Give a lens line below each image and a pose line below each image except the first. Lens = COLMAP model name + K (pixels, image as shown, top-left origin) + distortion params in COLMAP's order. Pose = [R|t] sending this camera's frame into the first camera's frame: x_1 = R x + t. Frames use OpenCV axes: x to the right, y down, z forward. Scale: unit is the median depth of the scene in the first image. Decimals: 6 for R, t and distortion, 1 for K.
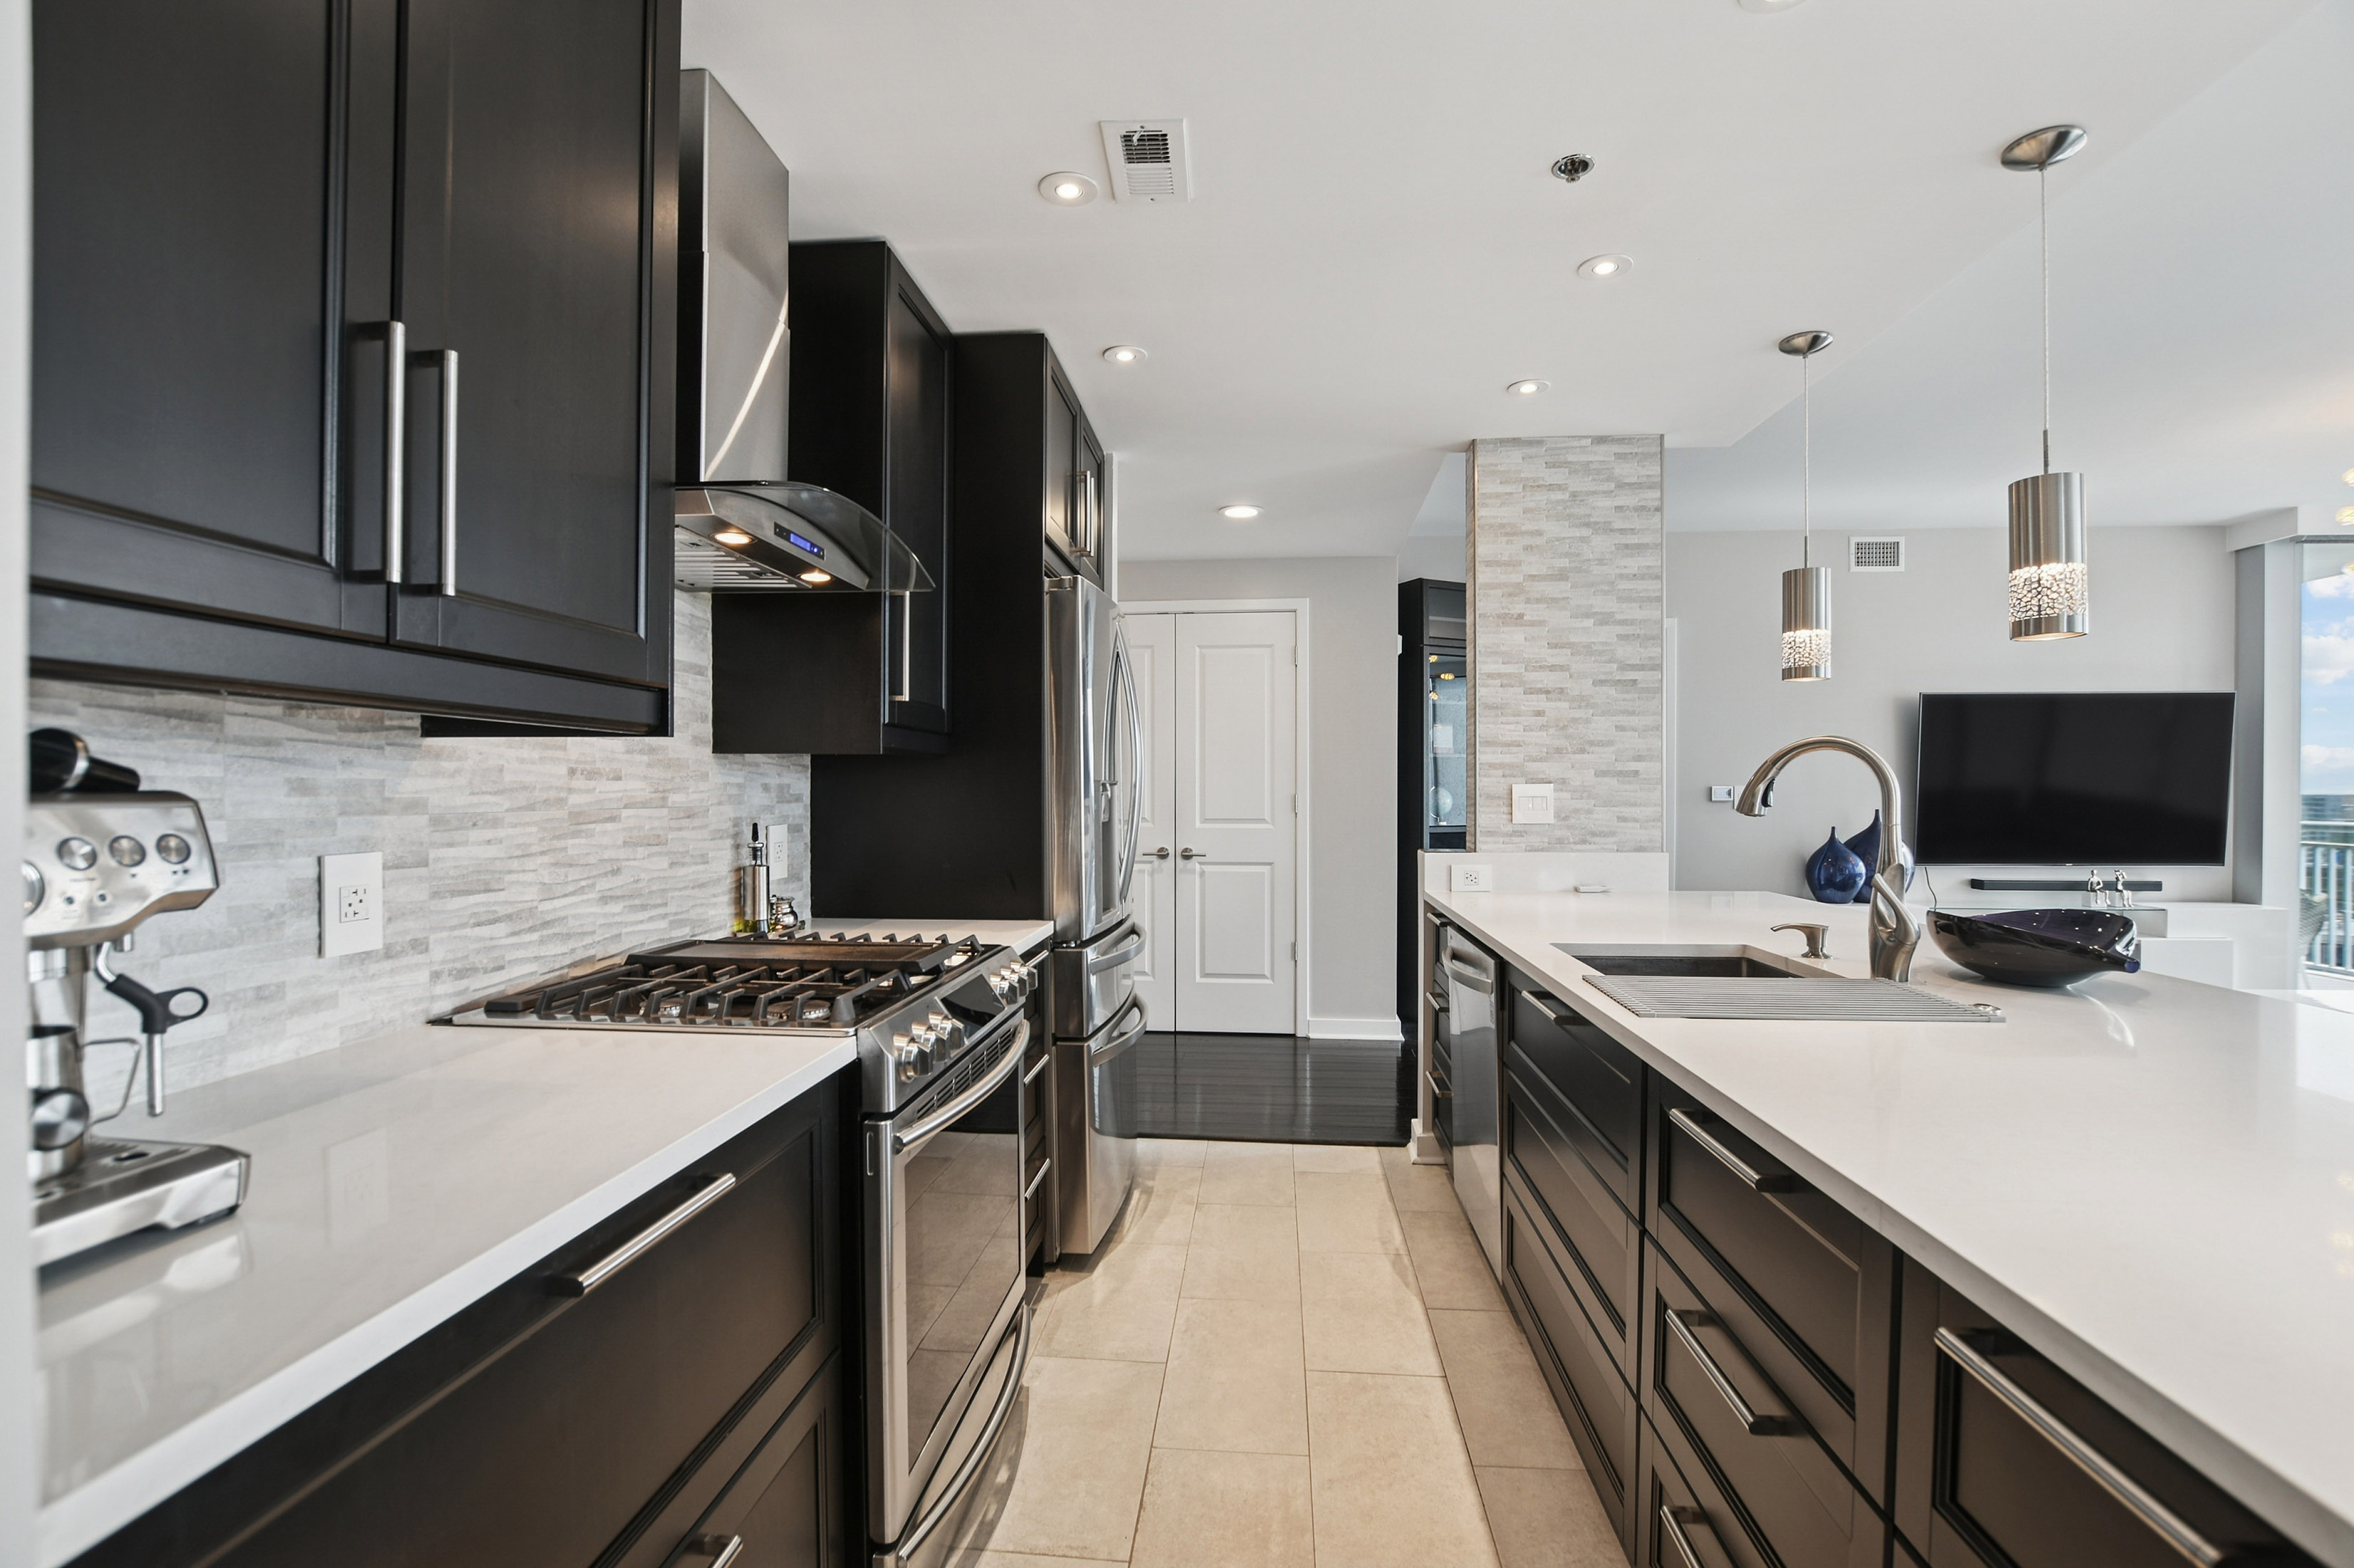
lens RADIAL K [[1044.1, 0, 1171.3], [0, 1044.1, 805.2], [0, 0, 1]] dist [-0.032117, 0.000568]
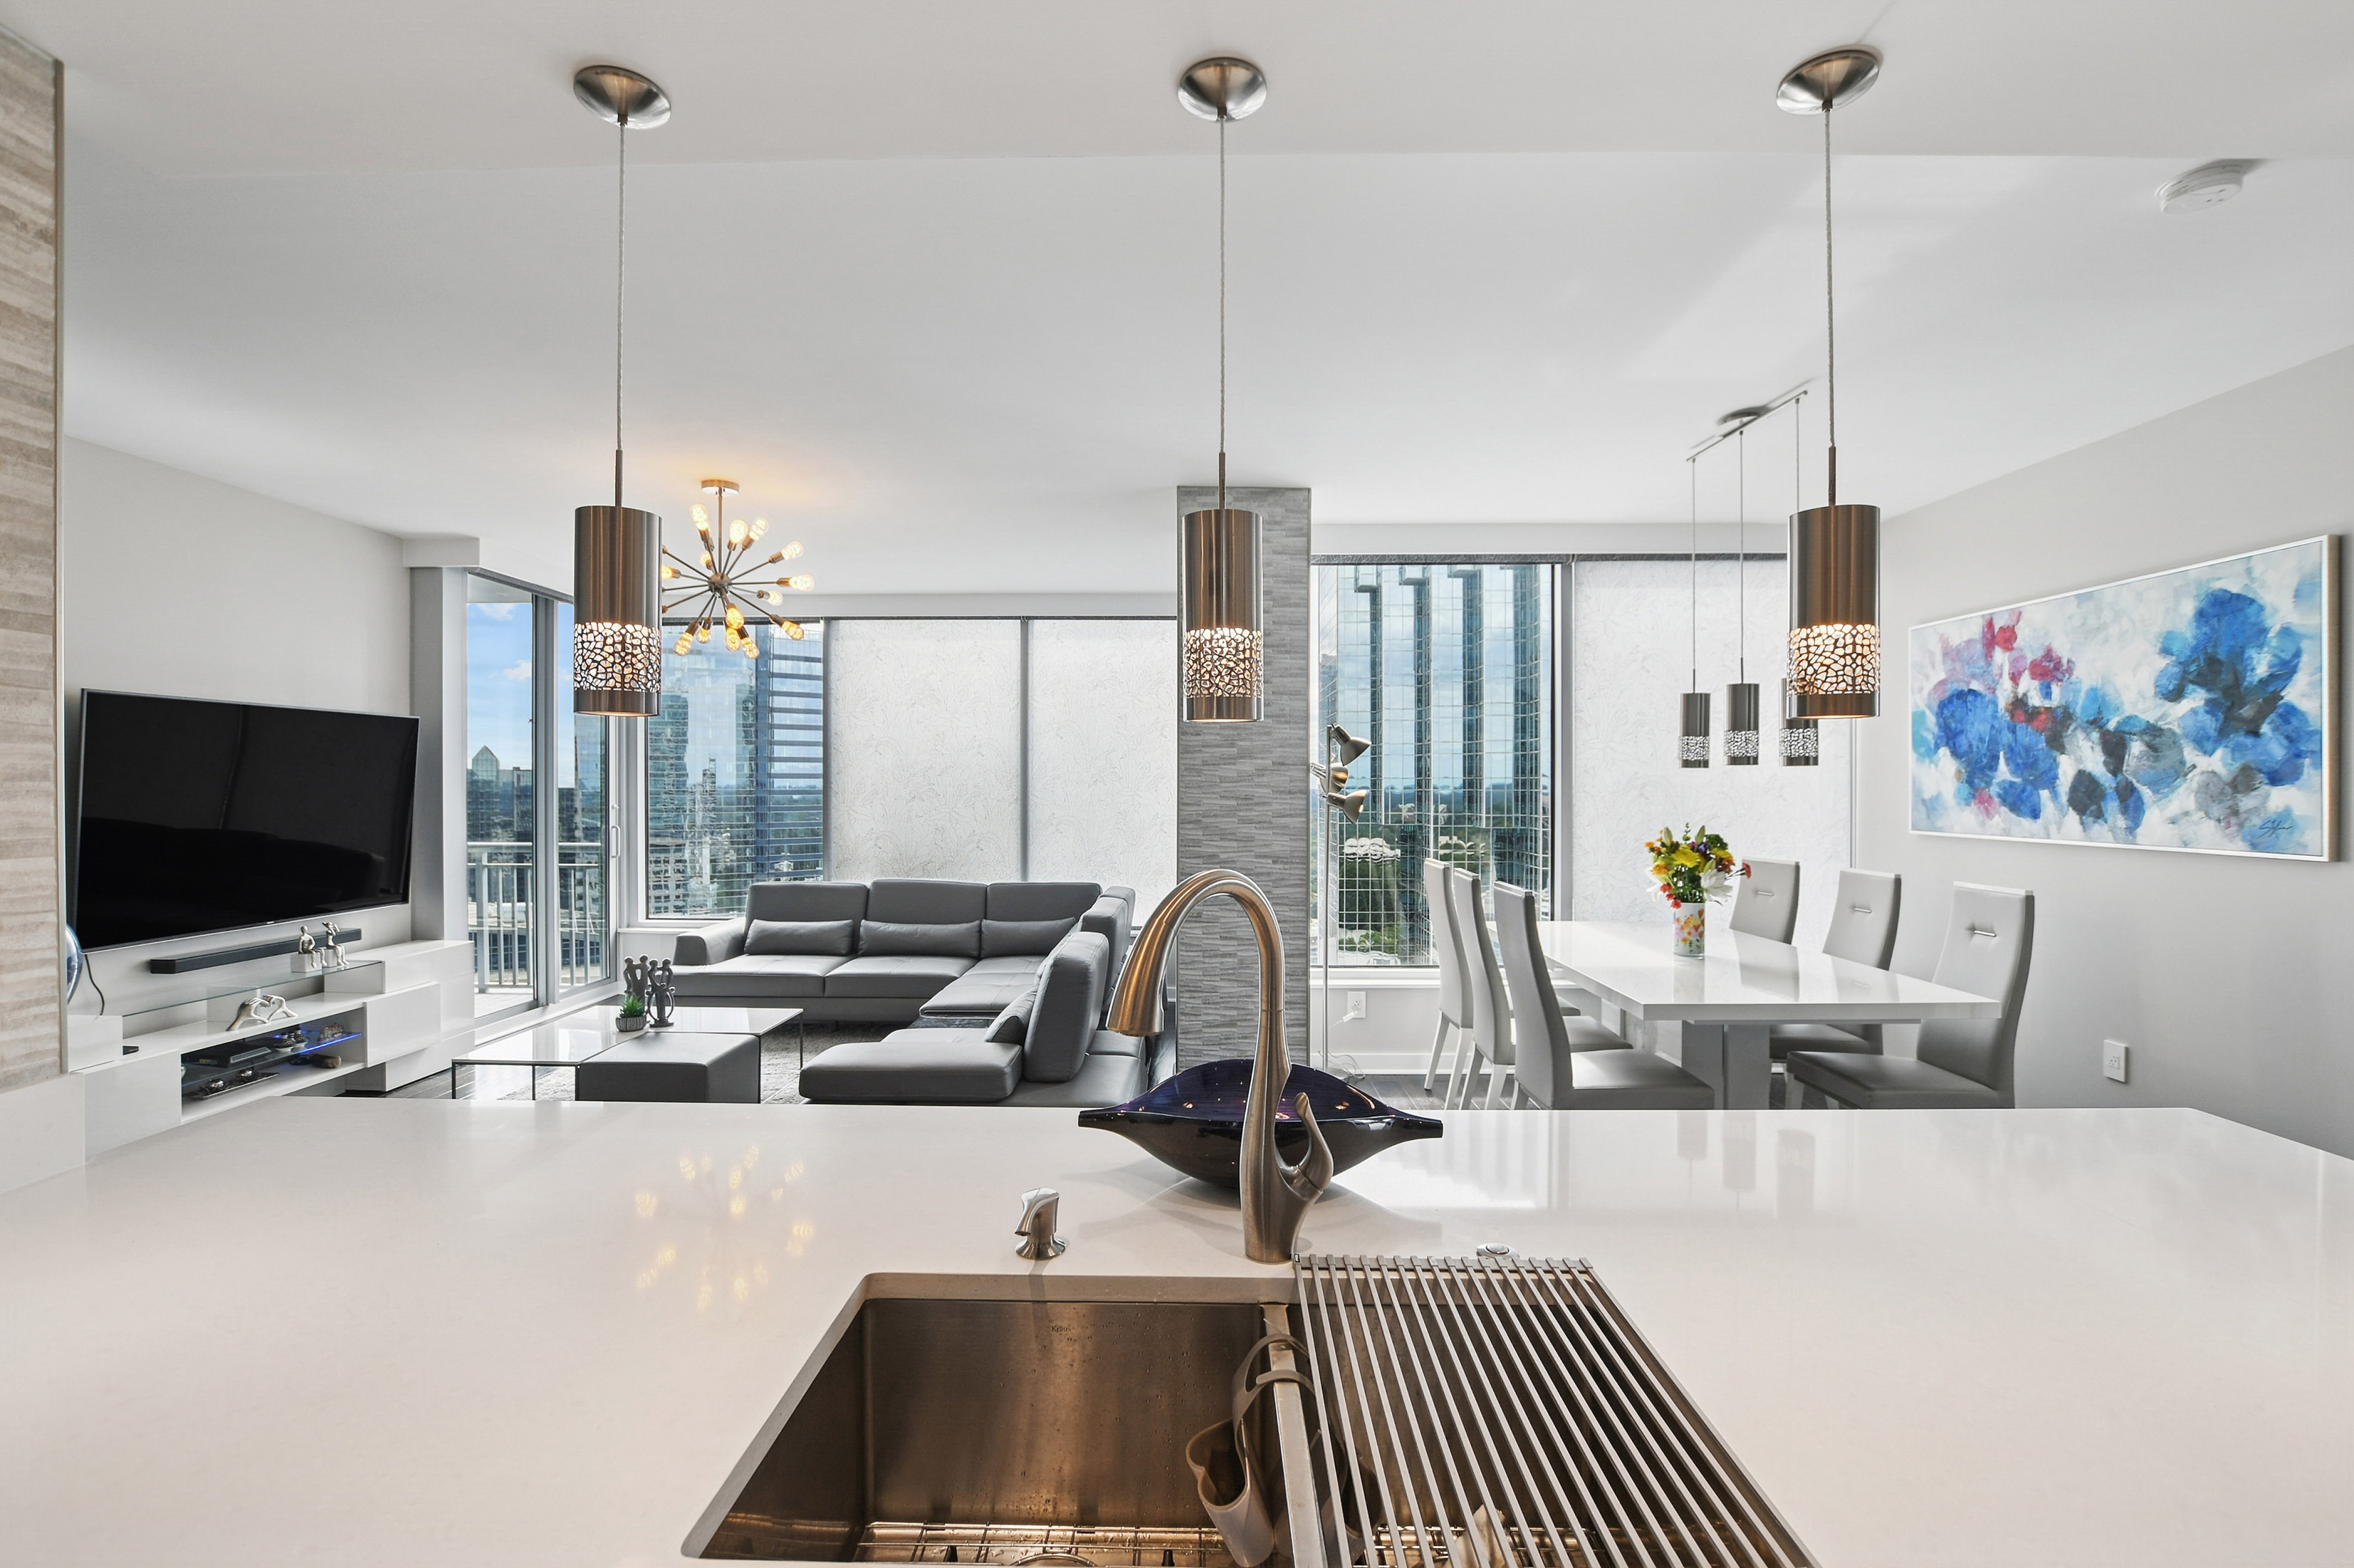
lens RADIAL K [[1069.8, 0, 1177.4], [0, 1069.8, 792.1], [0, 0, 1]] dist [-0.028960, 0.001700]
pose [[-0.076716, -0.006574, 0.997031, 0.029941], [0.015216, 0.999854, 0.007763, -0.063186], [-0.996937, 0.015767, -0.076604, 0.586567]]
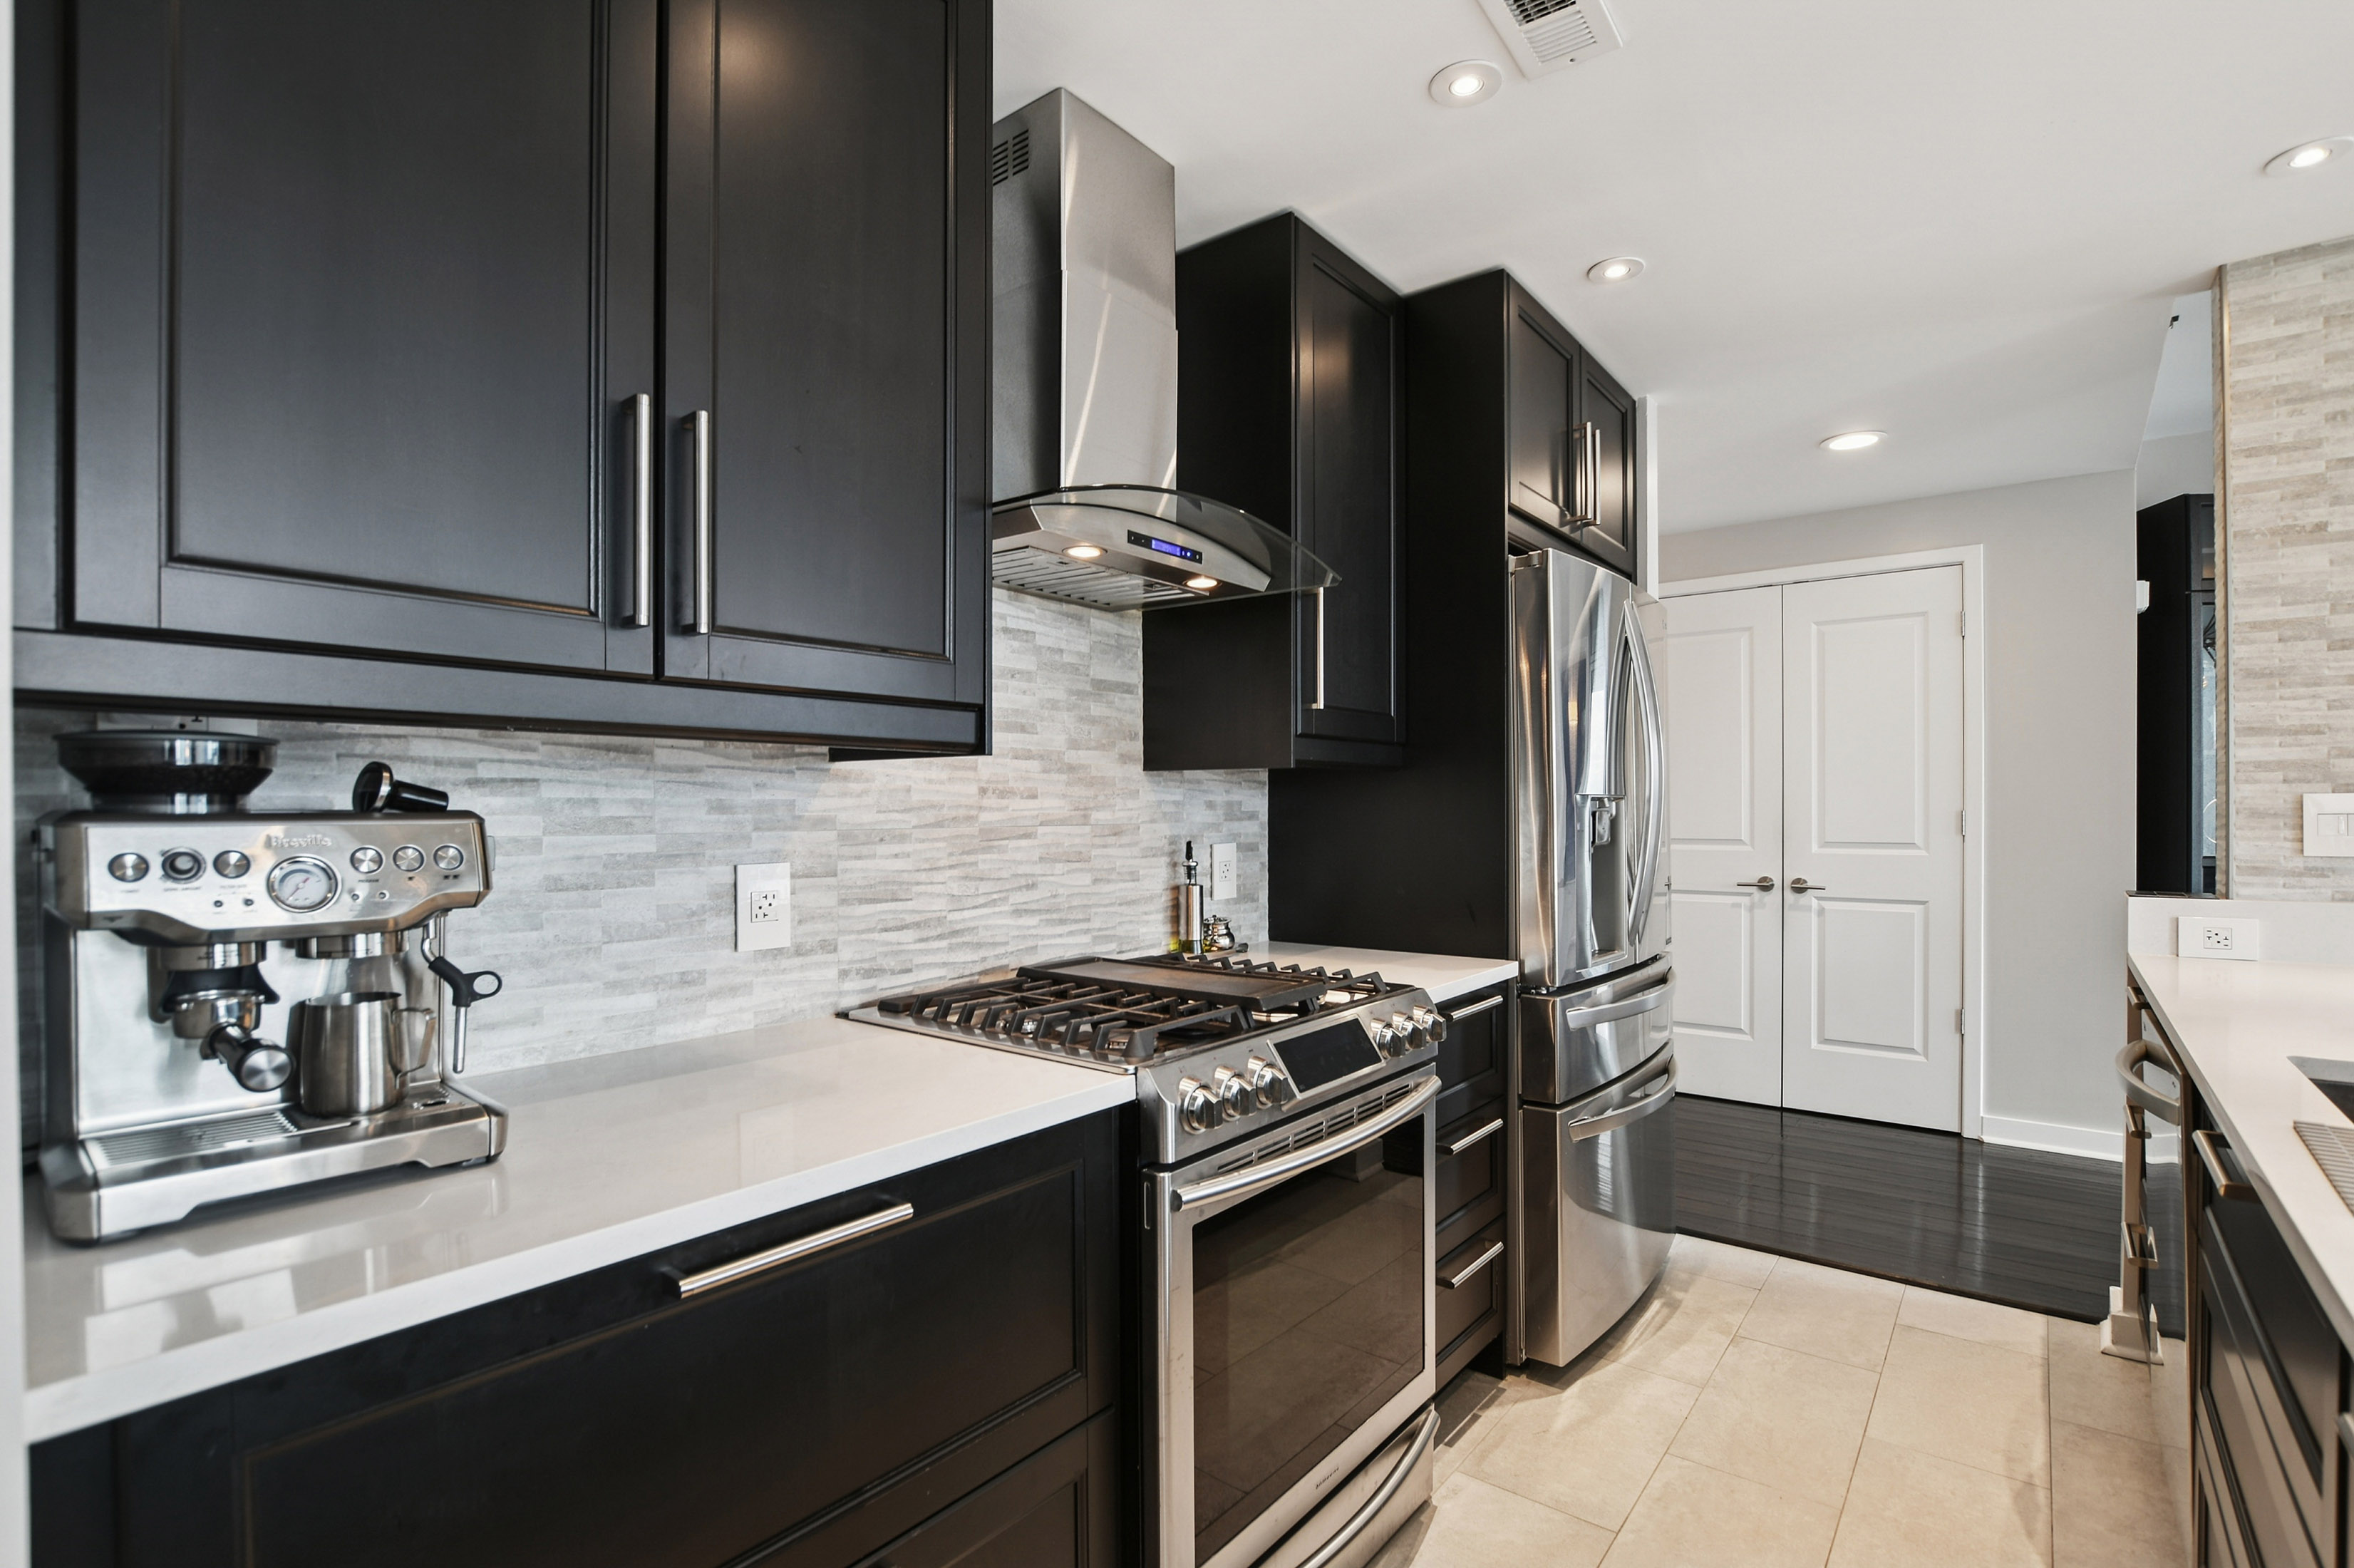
lens RADIAL K [[1092.7, 0, 1170.5], [0, 1092.7, 819.2], [0, 0, 1]] dist [-0.038006, 0.007769]
pose [[0.837379, 0.001737, -0.546621, 0.103295], [-0.003515, 0.999991, -0.002207, -0.000778], [0.546612, 0.003769, 0.837377, 0.086340]]
